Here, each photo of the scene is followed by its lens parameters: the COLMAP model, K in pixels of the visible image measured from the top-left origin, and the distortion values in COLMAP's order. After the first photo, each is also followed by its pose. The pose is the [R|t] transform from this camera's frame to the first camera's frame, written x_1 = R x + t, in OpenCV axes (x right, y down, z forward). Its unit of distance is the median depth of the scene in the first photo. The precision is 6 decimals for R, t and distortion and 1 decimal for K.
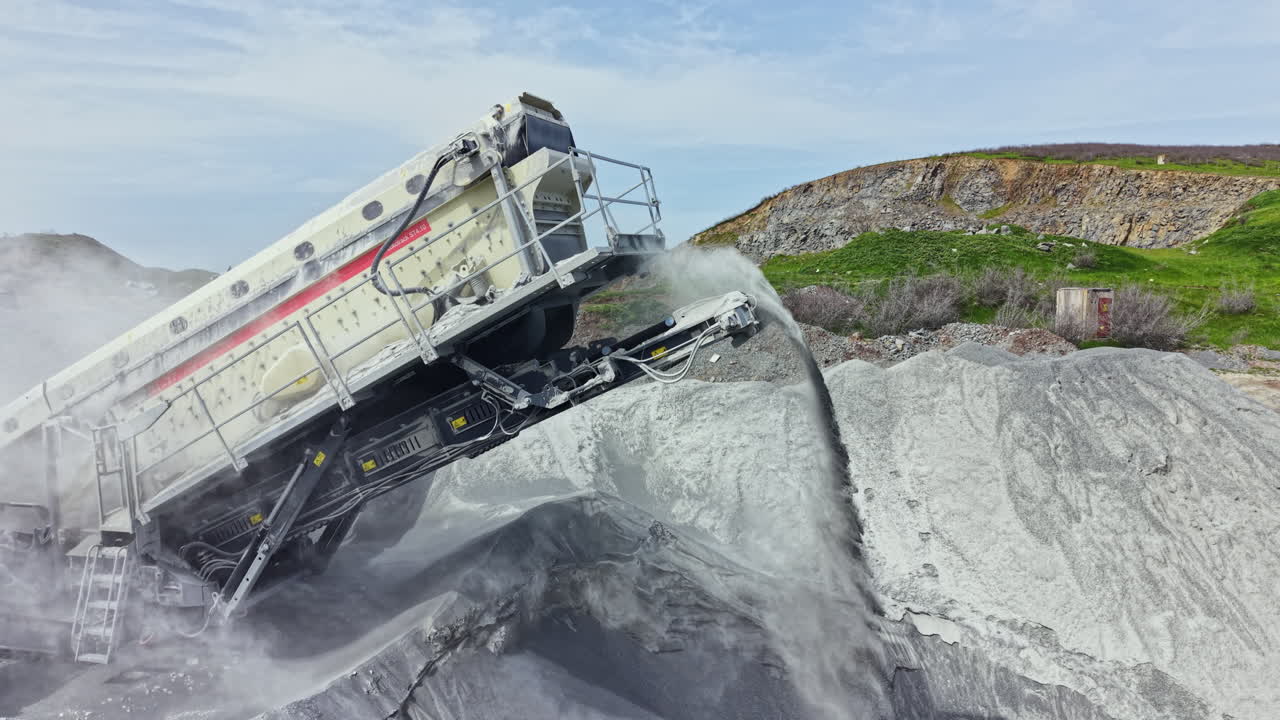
lens RADIAL K [[913.1, 0, 640.0], [0, 913.1, 360.0], [0, 0, 1]] dist [0.004092, -0.001992]
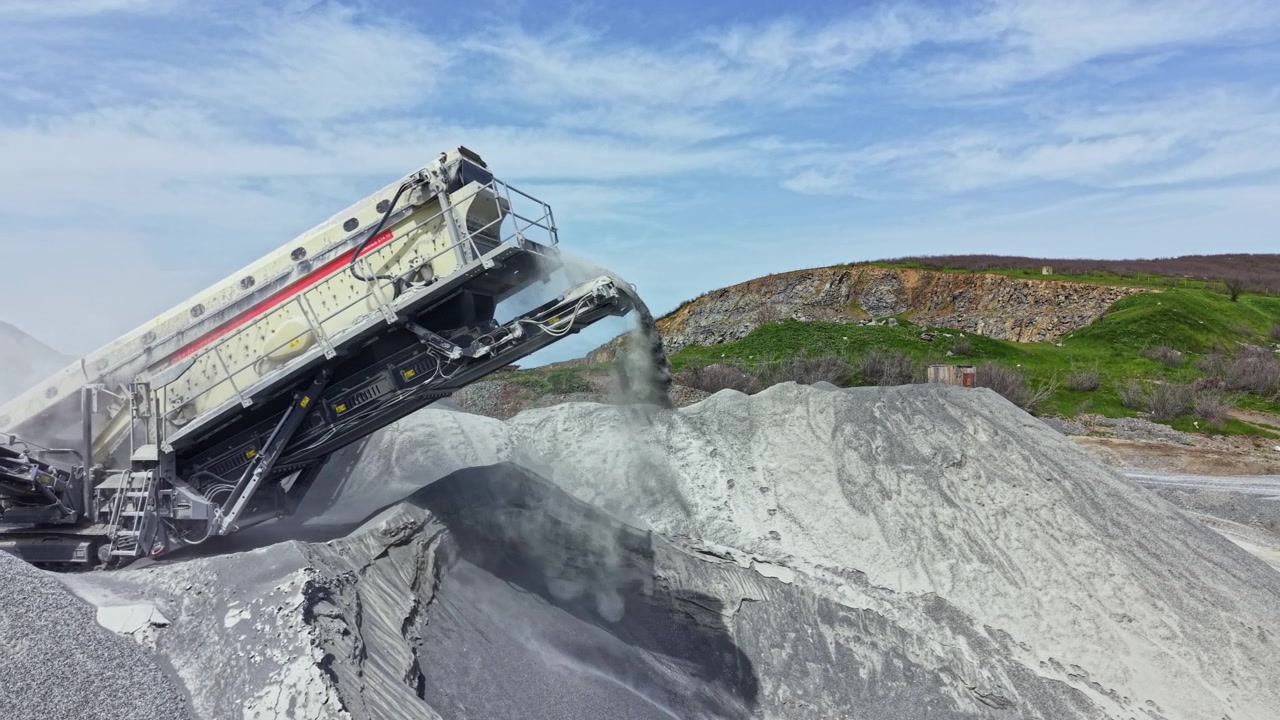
lens RADIAL K [[913.1, 0, 640.0], [0, 913.1, 360.0], [0, 0, 1]] dist [0.004092, -0.001992]
pose [[0.996286, 0.005634, 0.085925, 0.022225], [0.004223, 0.993459, -0.114110, 0.137006], [-0.086006, 0.114049, 0.989745, -0.275539]]
